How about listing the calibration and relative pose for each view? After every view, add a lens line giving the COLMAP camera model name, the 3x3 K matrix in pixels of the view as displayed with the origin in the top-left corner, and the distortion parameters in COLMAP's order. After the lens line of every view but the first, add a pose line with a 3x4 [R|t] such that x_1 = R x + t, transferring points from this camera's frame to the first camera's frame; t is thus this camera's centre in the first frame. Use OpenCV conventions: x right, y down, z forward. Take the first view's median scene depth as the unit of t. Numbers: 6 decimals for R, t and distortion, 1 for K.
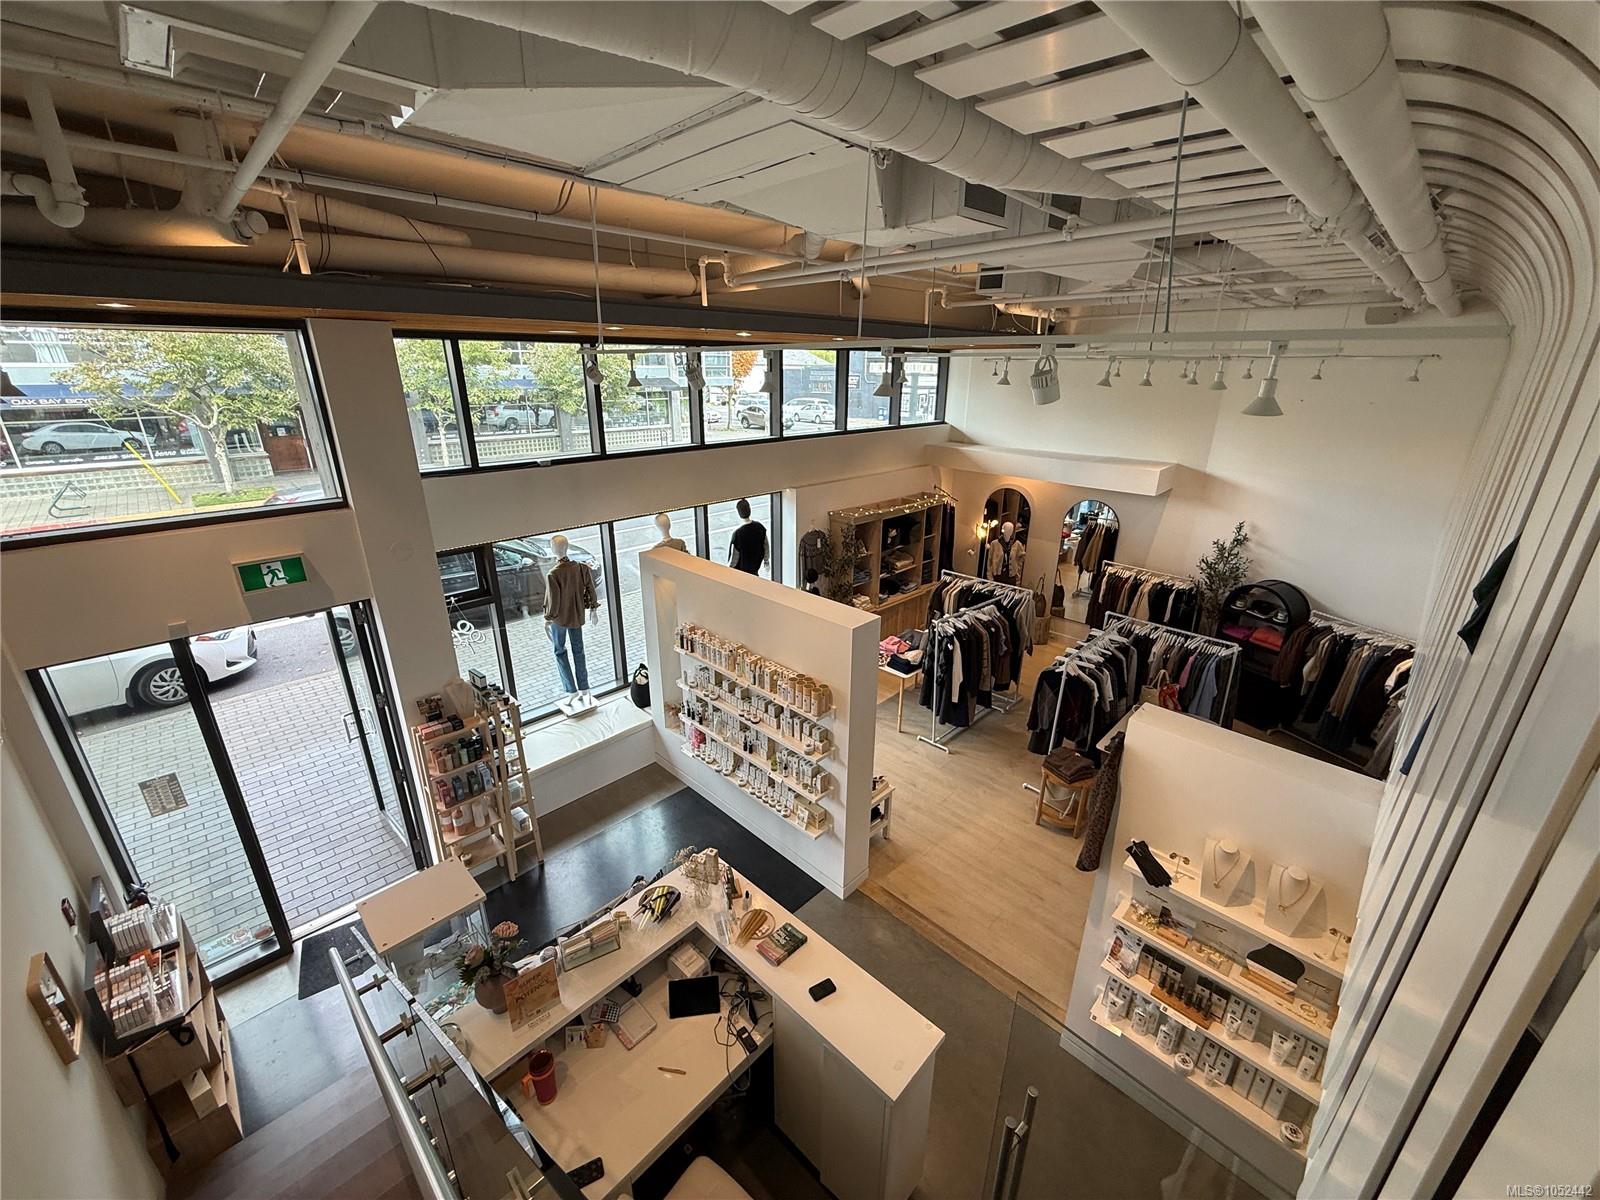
lens RADIAL K [[636.5, 0, 793.8], [0, 636.5, 601.0], [0, 0, 1]] dist [0.000833, -0.000282]
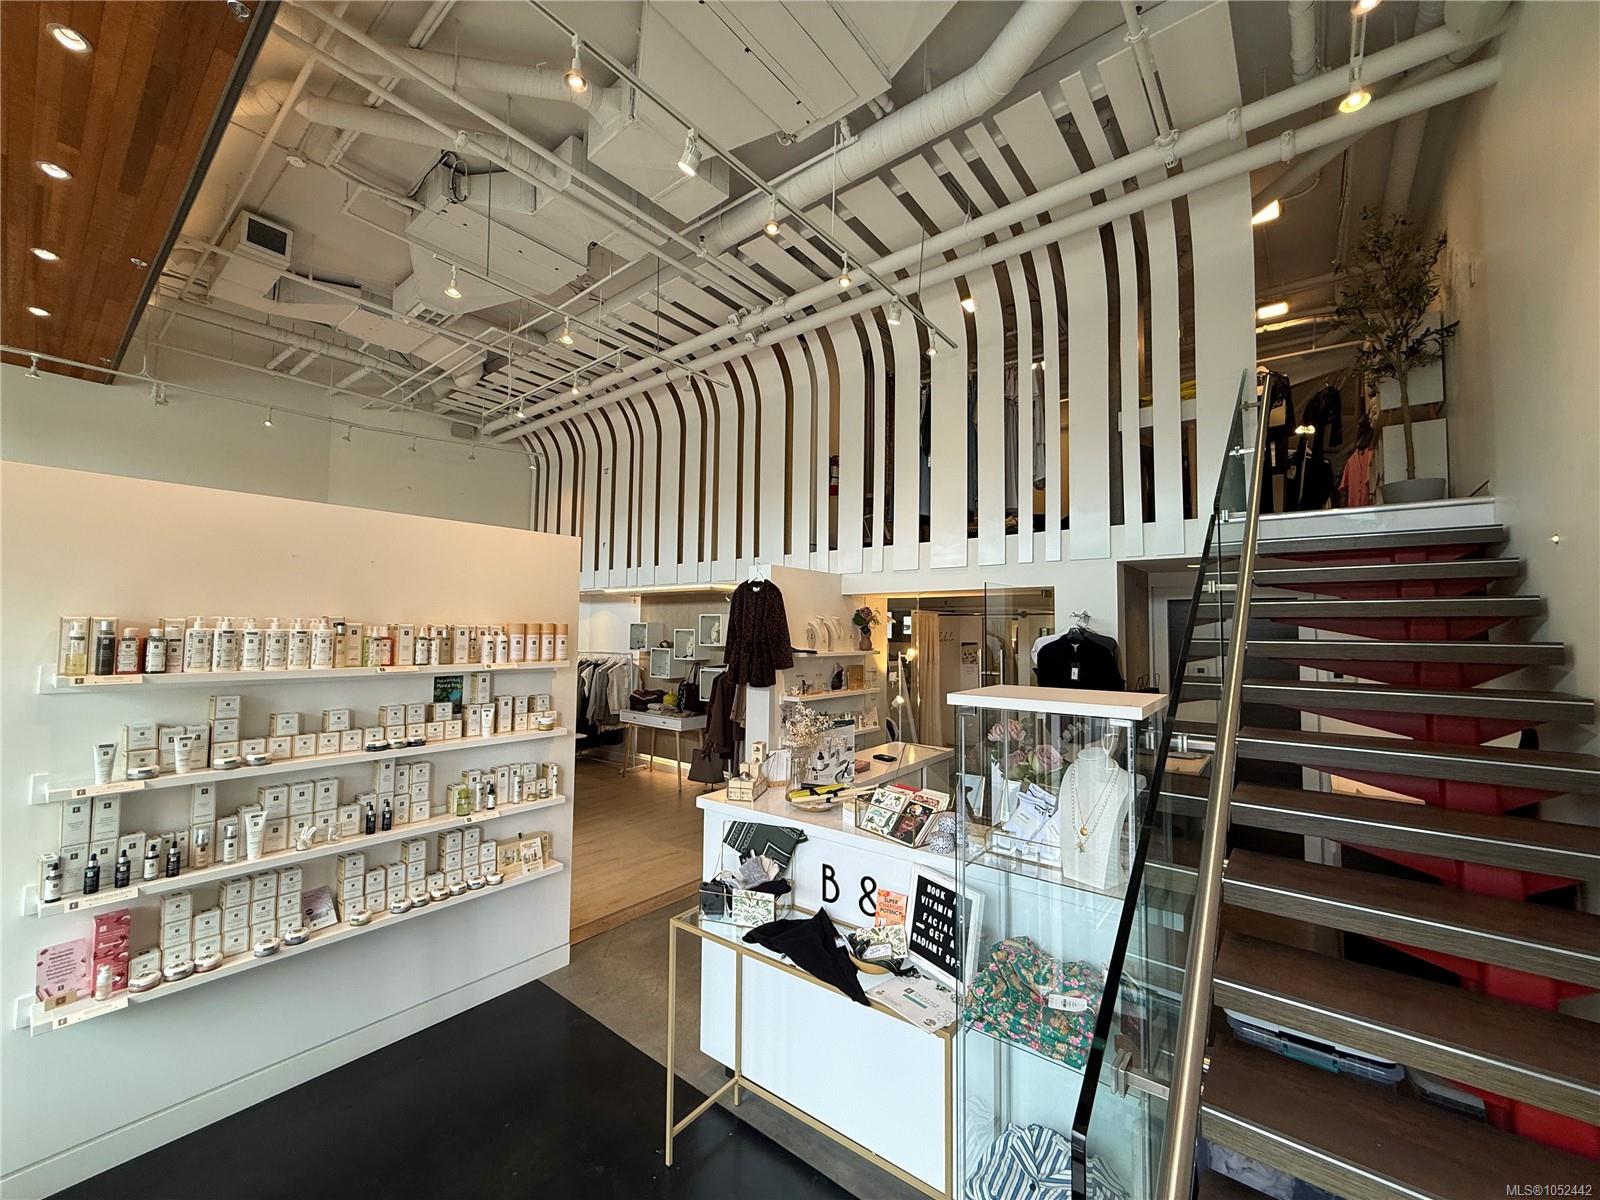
lens RADIAL K [[636.5, 0, 801.1], [0, 636.5, 598.9], [0, 0, 1]] dist [0.000833, -0.000282]
pose [[-0.123348, 0.047899, 0.991207, -0.534131], [0.331912, 0.943300, -0.004280, 0.151784], [-0.935211, 0.328466, -0.132252, 0.597923]]
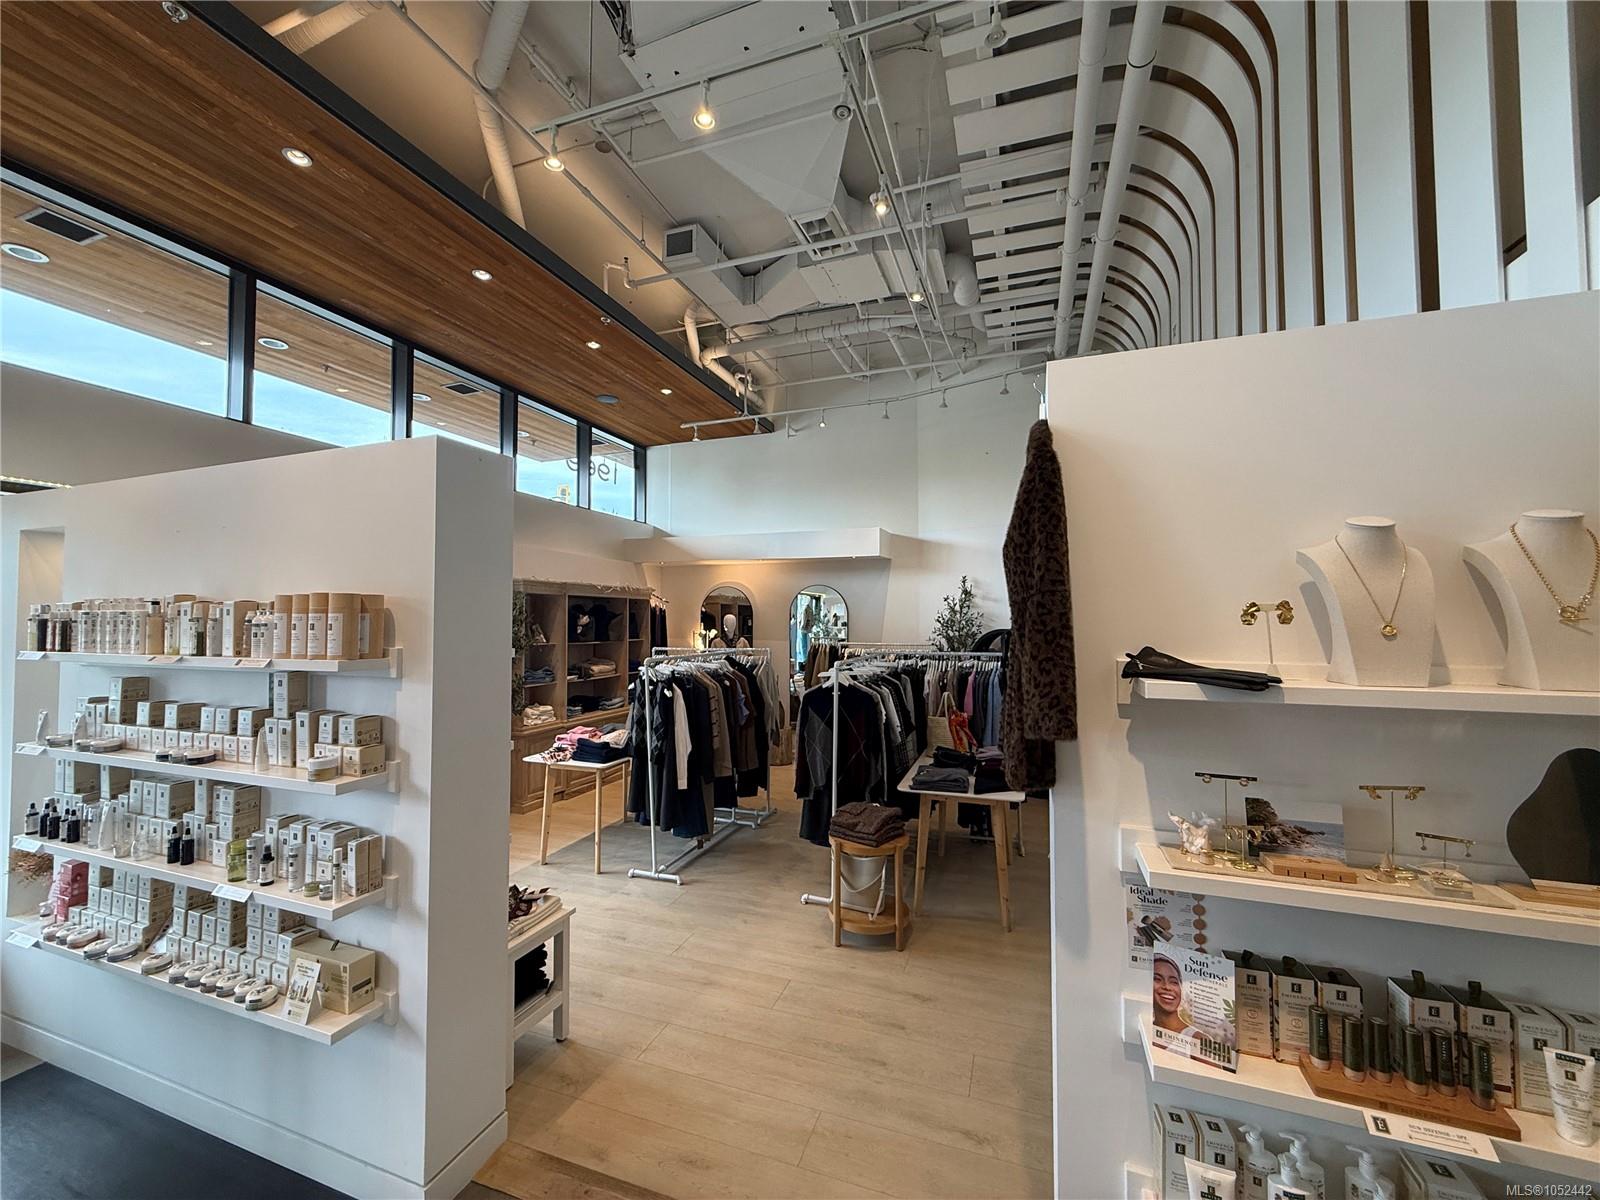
lens RADIAL K [[636.5, 0, 794.9], [0, 636.5, 601.8], [0, 0, 1]] dist [0.000833, -0.000282]
pose [[0.905930, 0.010397, 0.423299, 0.091966], [0.148960, 0.927969, -0.341592, 0.239970], [-0.396360, 0.372513, 0.839126, 0.389193]]
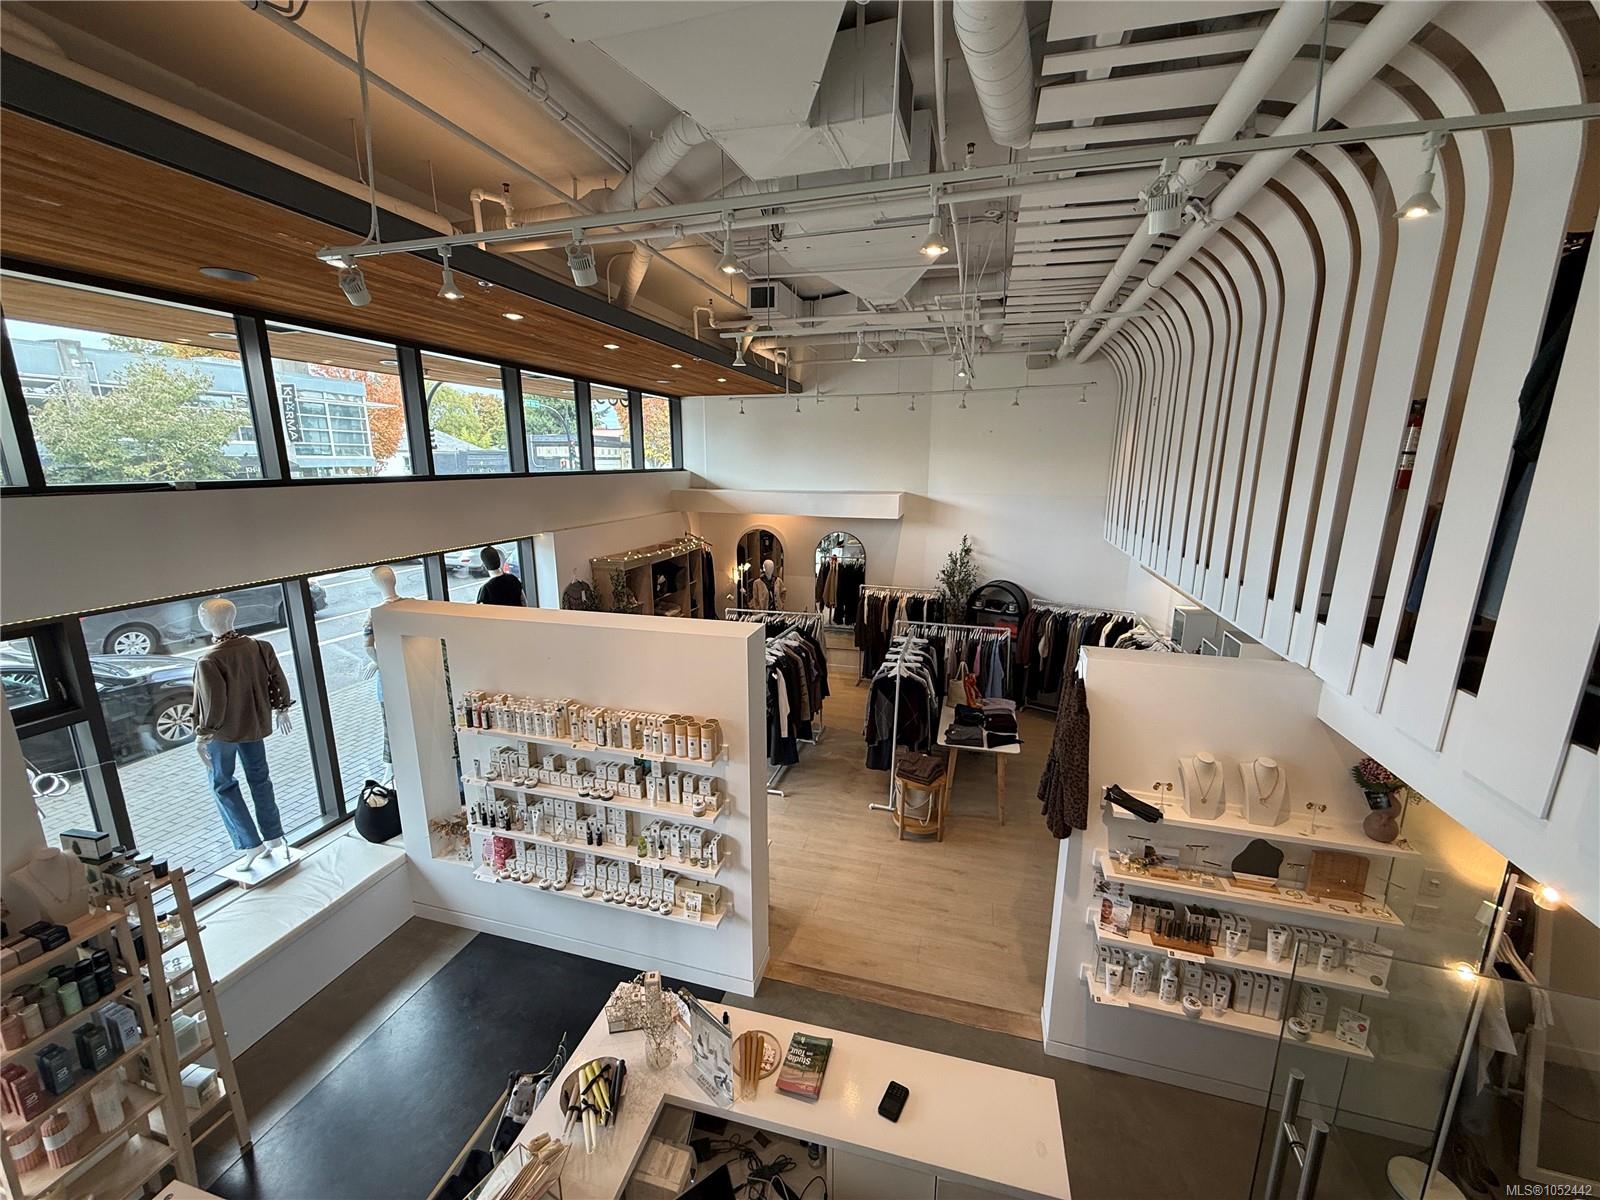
lens RADIAL K [[636.5, 0, 794.2], [0, 636.5, 600.4], [0, 0, 1]] dist [0.000833, -0.000282]
pose [[0.874251, -0.107324, 0.473462, -0.163394], [0.169907, 0.981220, -0.091313, 0.056197], [-0.454771, 0.160275, 0.876068, 0.171955]]
